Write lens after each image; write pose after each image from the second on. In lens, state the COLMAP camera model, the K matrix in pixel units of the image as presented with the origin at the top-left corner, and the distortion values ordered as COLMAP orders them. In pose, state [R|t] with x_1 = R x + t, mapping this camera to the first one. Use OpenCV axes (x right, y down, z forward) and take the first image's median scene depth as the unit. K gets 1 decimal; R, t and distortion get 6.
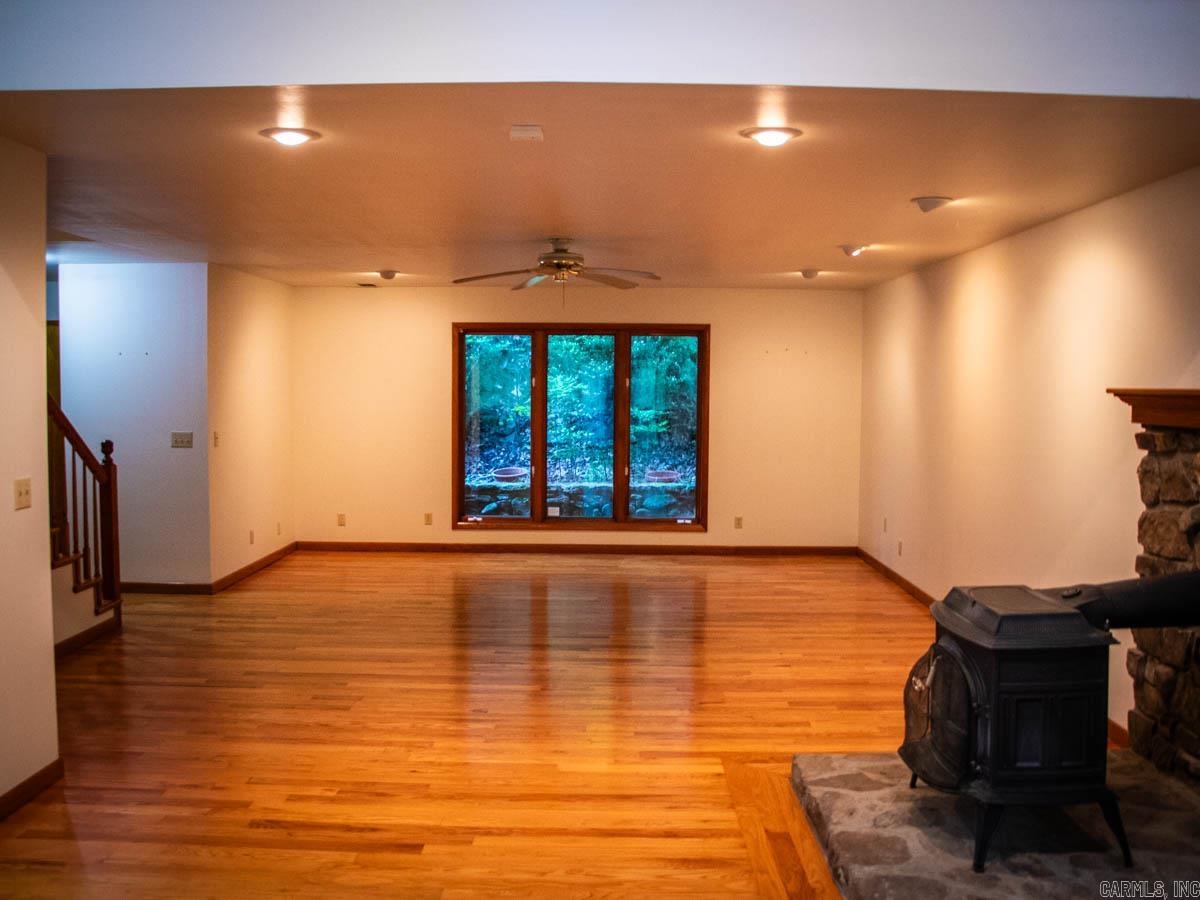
lens RADIAL K [[1107.2, 0, 614.0], [0, 1107.2, 453.2], [0, 0, 1]] dist [-0.181339, 0.158647]
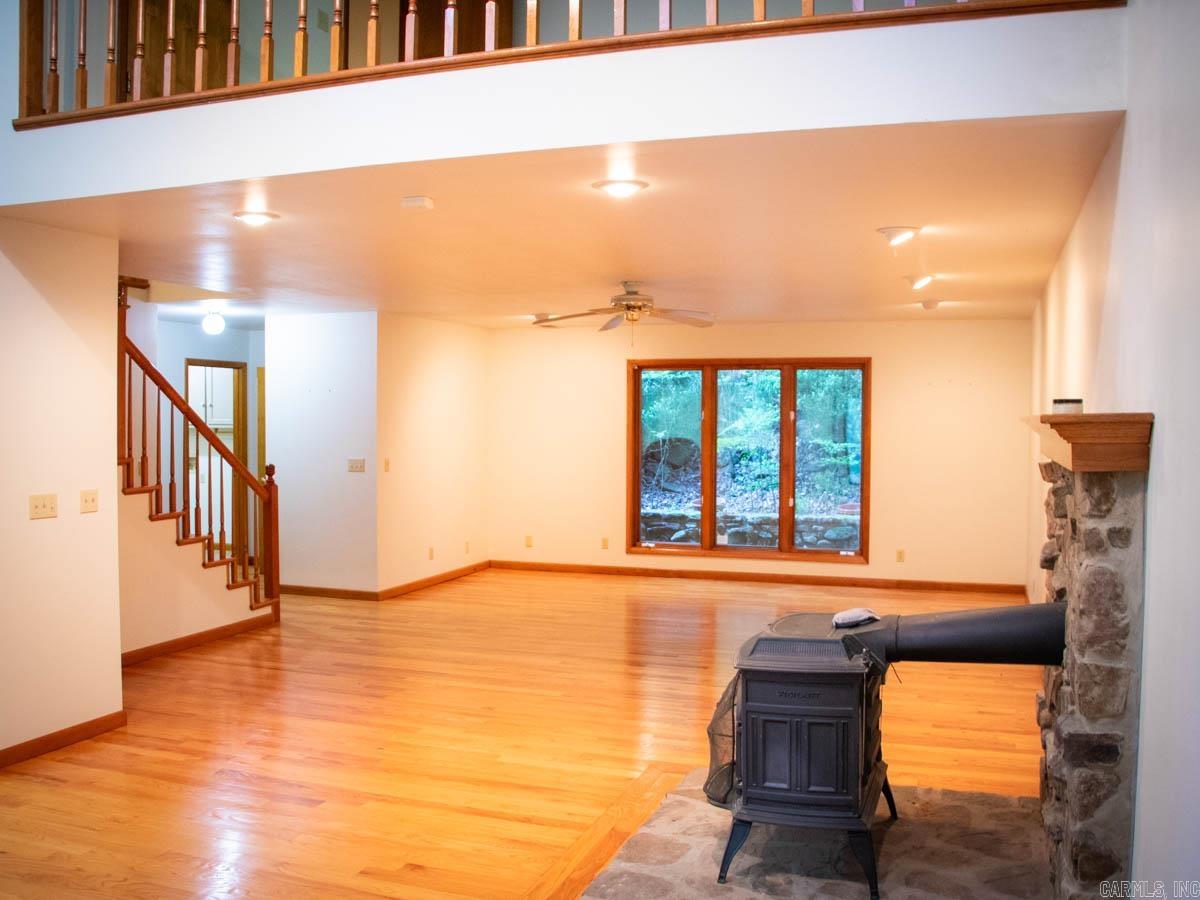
lens RADIAL K [[1107.2, 0, 614.0], [0, 1107.2, 453.2], [0, 0, 1]] dist [-0.181339, 0.158647]
pose [[0.945410, 0.006771, -0.325814, 0.275666], [-0.016580, 0.999489, -0.027338, 0.002335], [0.325462, 0.031247, 0.945039, -0.019547]]
